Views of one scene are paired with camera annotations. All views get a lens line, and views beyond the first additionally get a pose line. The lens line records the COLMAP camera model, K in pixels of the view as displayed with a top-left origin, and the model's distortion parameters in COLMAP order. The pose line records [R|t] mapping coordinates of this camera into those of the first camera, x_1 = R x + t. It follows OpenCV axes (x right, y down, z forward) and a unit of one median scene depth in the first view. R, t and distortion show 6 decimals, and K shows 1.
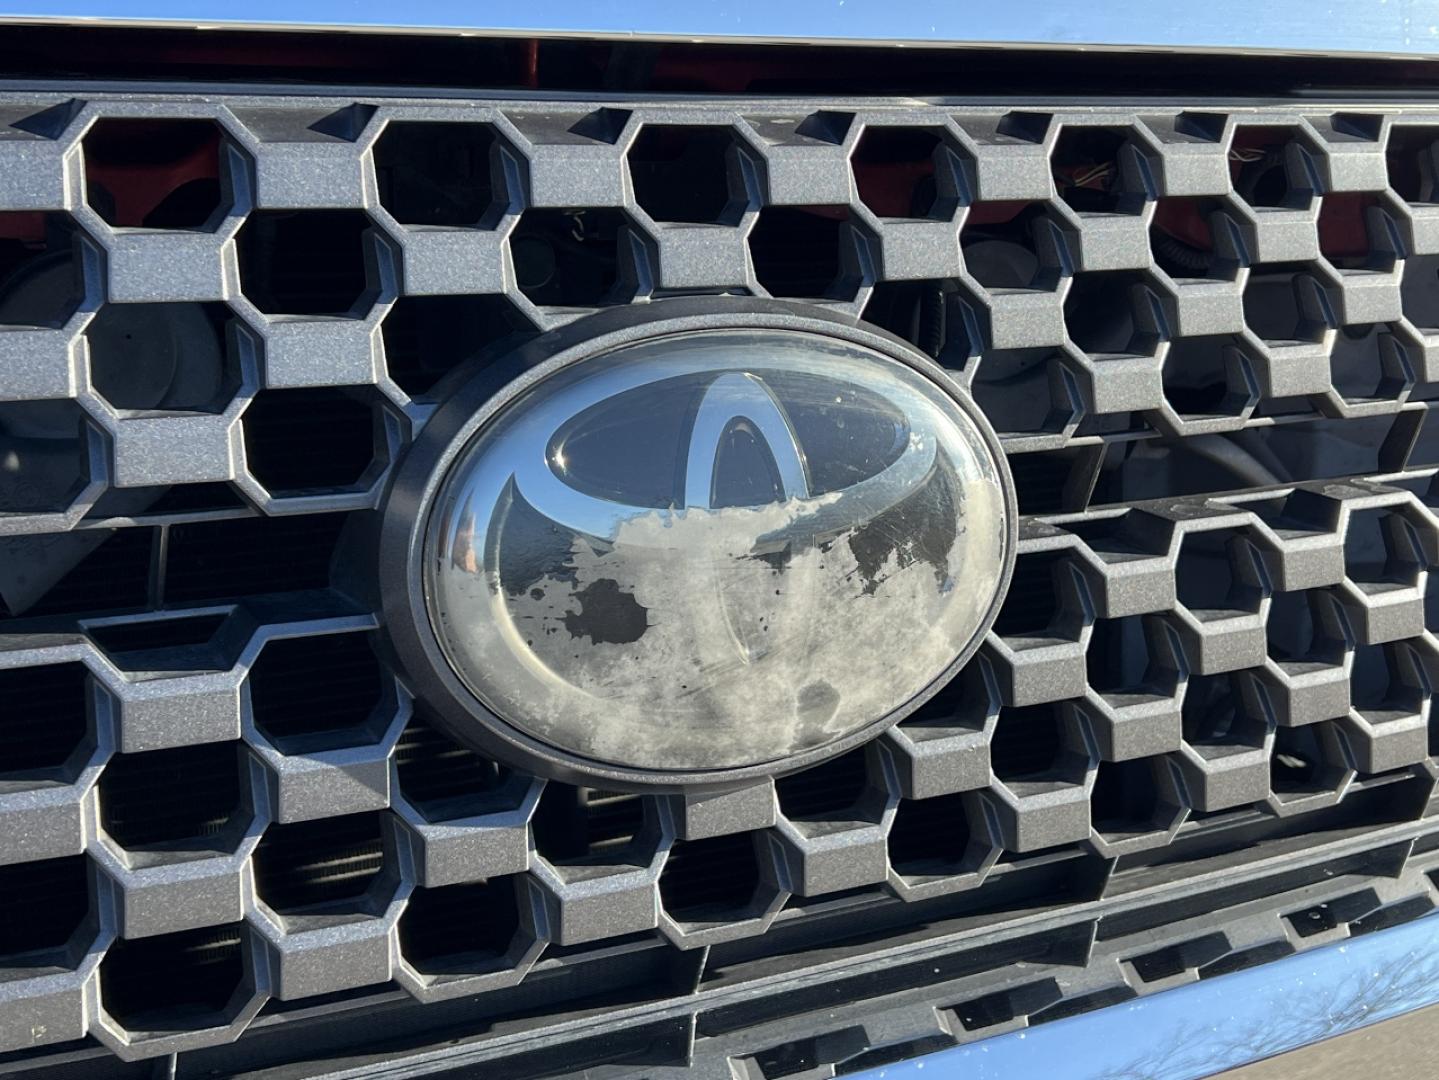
lens RADIAL K [[1810.3, 0, 724.9], [0, 1810.3, 537.5], [0, 0, 1]] dist [0.124593, 0.000000]
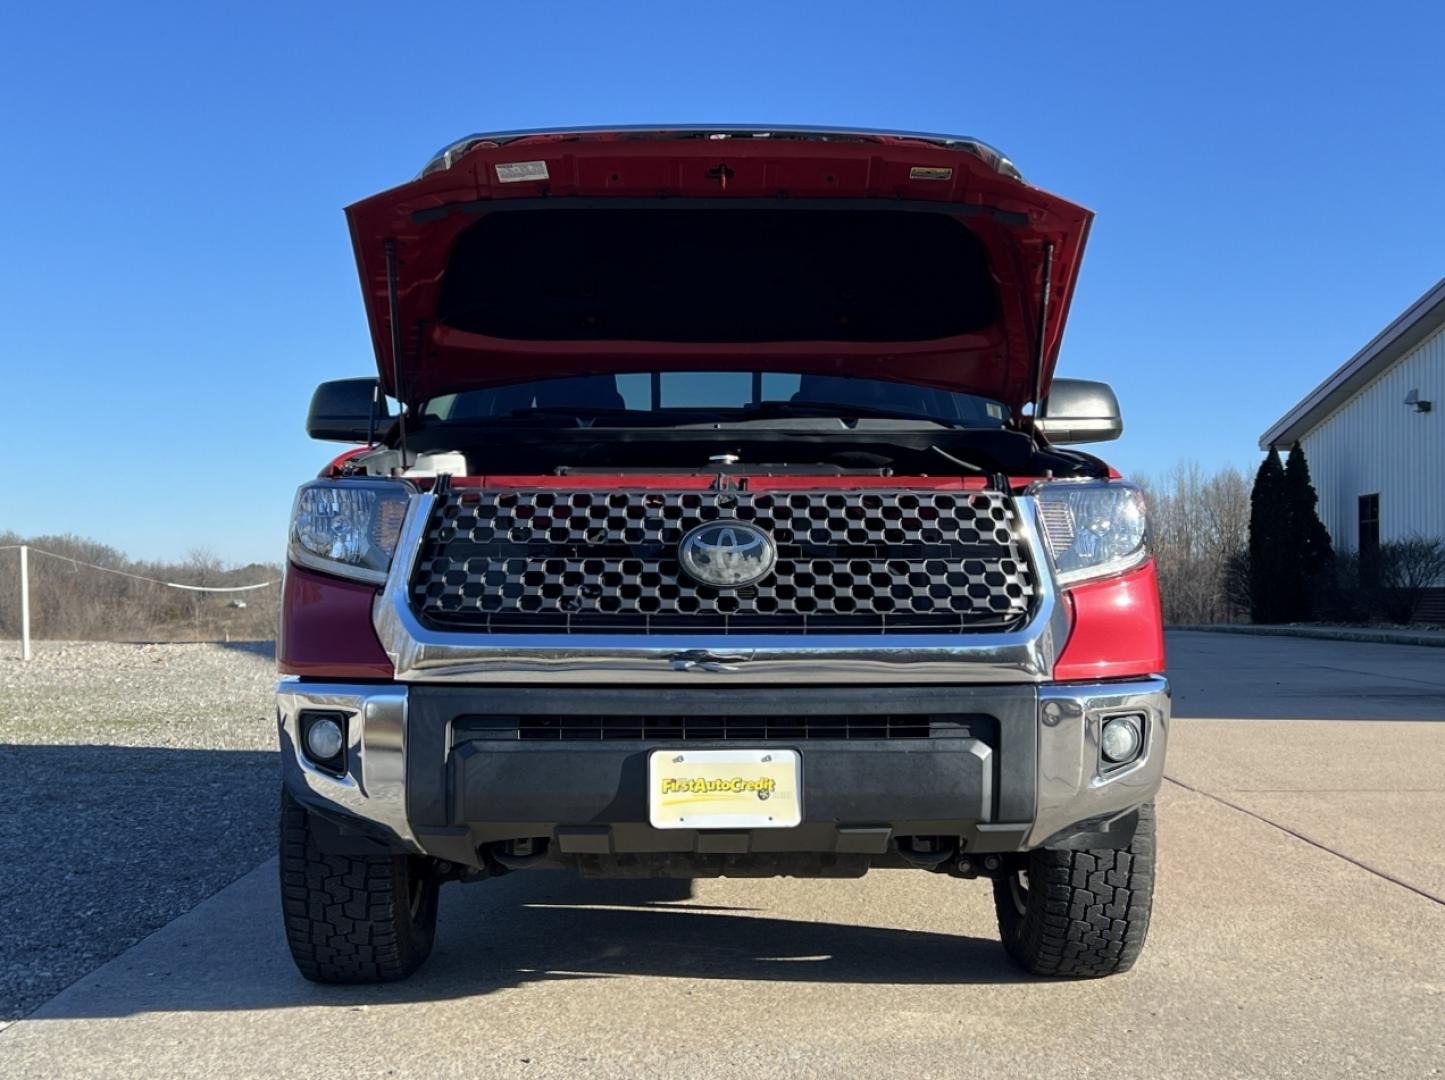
lens RADIAL K [[1908.4, 0, 744.5], [0, 1908.4, 523.6], [0, 0, 1]] dist [0.102875, 0.000000]
pose [[0.914156, -0.001828, -0.405359, 3.037981], [-0.085409, 0.976673, -0.197016, 1.332114], [0.396263, 0.214724, 0.892675, -5.549474]]
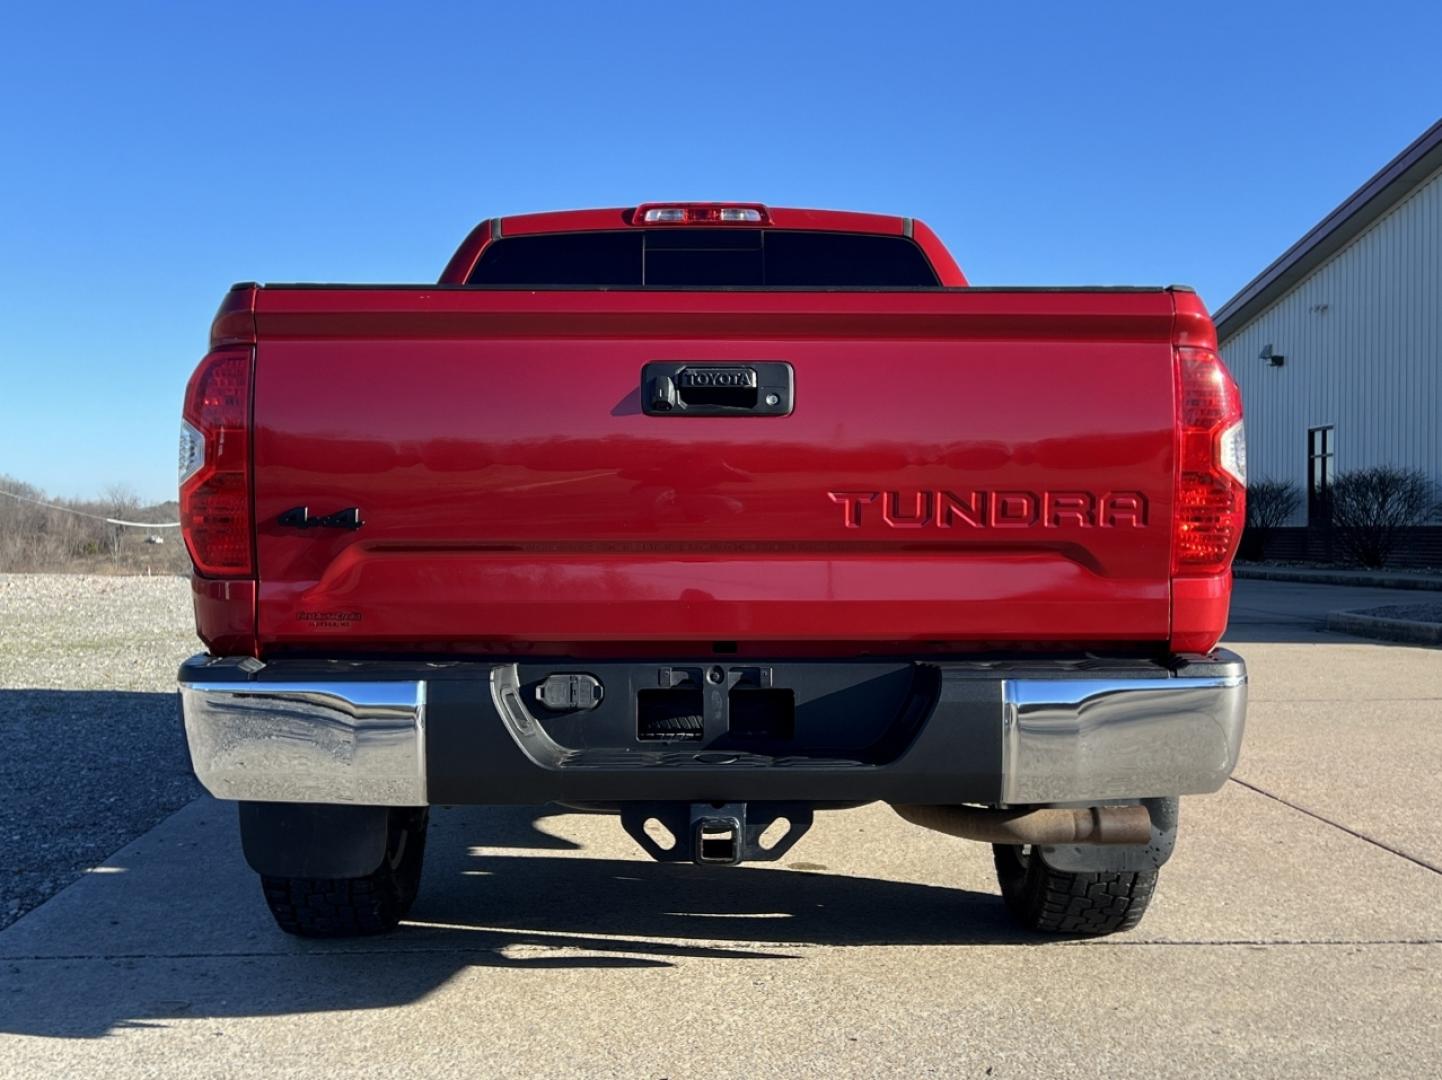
lens RADIAL K [[1814.0, 0, 722.6], [0, 1814.0, 530.5], [0, 0, 1]] dist [0.124593, 0.000000]
pose [[0.930296, 0.015801, -0.366470, 3.395325], [-0.081843, 0.982827, -0.165386, 1.564838], [0.357563, 0.183851, 0.915613, -6.768220]]
